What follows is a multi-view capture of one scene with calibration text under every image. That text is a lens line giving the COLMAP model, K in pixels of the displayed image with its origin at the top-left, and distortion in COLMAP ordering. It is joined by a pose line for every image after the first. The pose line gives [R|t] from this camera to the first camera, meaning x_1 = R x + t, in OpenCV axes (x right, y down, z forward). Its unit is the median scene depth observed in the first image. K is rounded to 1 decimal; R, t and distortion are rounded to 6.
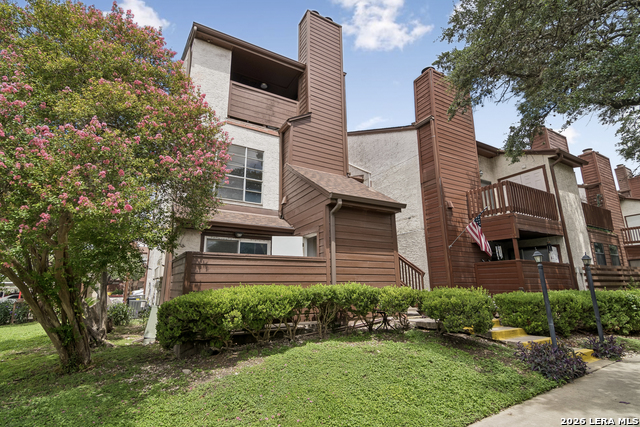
lens RADIAL K [[311.3, 0, 305.2], [0, 311.3, 215.3], [0, 0, 1]] dist [-0.000732, -0.005961]
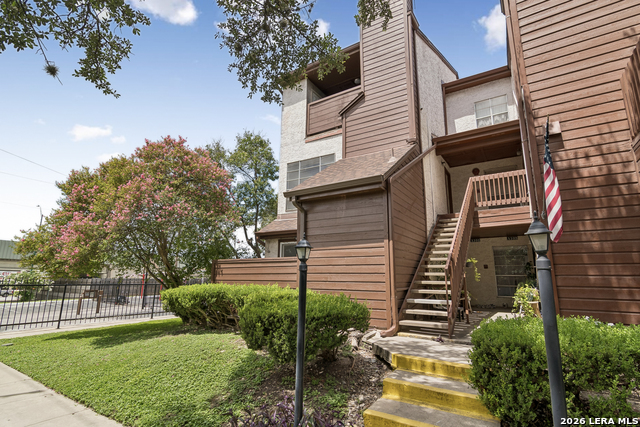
lens RADIAL K [[311.3, 0, 316.7], [0, 311.3, 210.2], [0, 0, 1]] dist [-0.000732, -0.005961]
pose [[0.458130, -0.175365, -0.871415, 0.719186], [0.182373, 0.978034, -0.100942, 0.074692], [0.869975, -0.112678, 0.480048, 0.436307]]
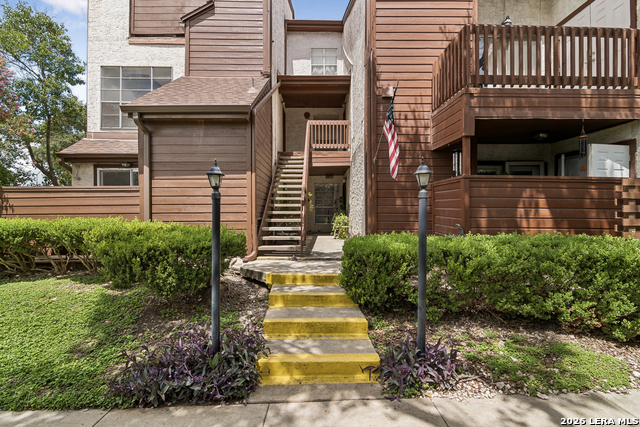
lens RADIAL K [[311.3, 0, 310.8], [0, 311.3, 211.1], [0, 0, 1]] dist [-0.000732, -0.005961]
pose [[0.874256, 0.005056, -0.485438, 0.650928], [0.102307, 0.975570, 0.194413, 0.062764], [0.474562, -0.219630, 0.852381, 0.352186]]
